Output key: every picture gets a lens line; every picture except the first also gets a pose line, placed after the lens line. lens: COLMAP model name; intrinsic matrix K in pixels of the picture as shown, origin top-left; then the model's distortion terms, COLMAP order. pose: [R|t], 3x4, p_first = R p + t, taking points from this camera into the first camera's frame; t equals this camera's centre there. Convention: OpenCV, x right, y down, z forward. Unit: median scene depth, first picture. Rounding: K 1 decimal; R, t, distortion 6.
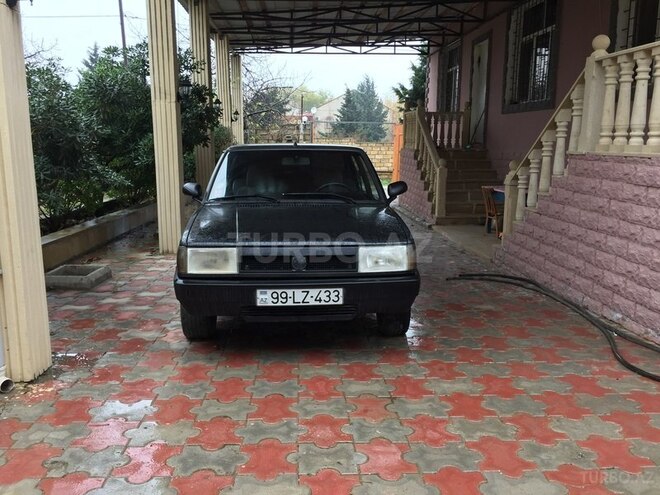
lens RADIAL K [[558.9, 0, 327.3], [0, 558.9, 262.4], [0, 0, 1]] dist [0.067351, -0.102591]
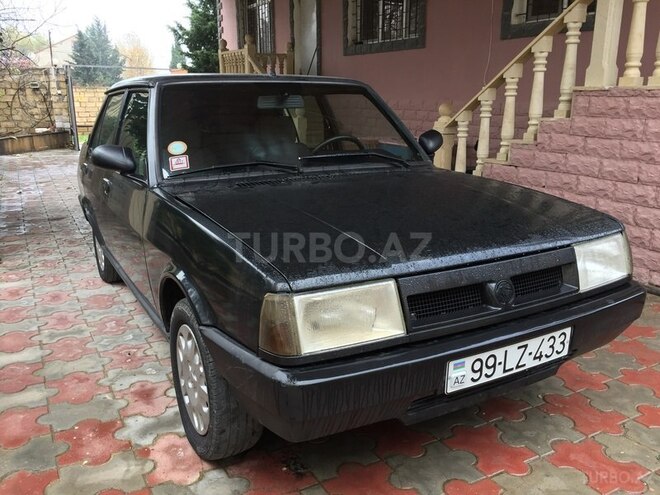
lens RADIAL K [[571.8, 0, 330.0], [0, 571.8, 247.5], [0, 0, 1]] dist [0.034702, -0.003926]
pose [[0.904750, -0.114926, 0.410146, -0.388281], [0.094747, 0.993089, 0.069266, -0.087110], [-0.415272, -0.023808, 0.909386, 0.575984]]
